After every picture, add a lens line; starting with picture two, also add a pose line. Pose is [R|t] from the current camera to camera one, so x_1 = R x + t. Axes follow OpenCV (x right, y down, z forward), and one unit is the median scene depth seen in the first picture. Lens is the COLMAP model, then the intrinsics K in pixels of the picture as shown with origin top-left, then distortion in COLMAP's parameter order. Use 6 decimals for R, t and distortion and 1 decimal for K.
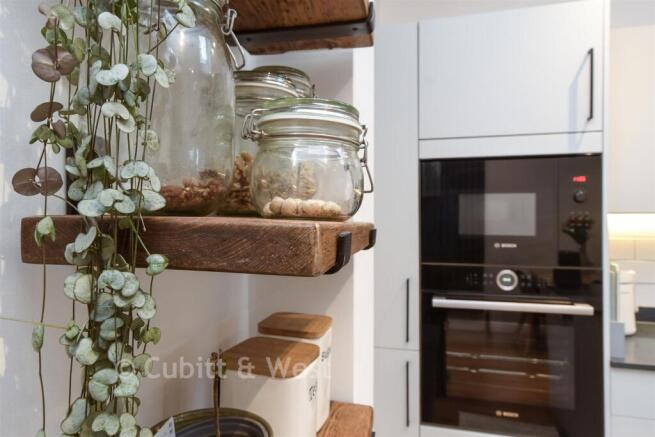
lens RADIAL K [[411.8, 0, 327.5], [0, 411.8, 218.5], [0, 0, 1]] dist [0.006413, 0.003690]
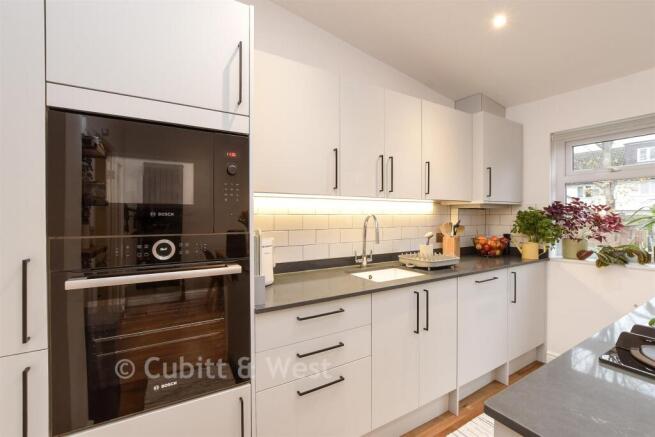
lens RADIAL K [[299.6, 0, 327.5], [0, 299.6, 218.5], [0, 0, 1]] dist [-0.000403, -0.000145]
pose [[0.695108, -0.007398, 0.718868, 0.197042], [-0.001949, 0.999924, 0.012176, 0.066793], [-0.718903, -0.009865, 0.695040, 0.234134]]
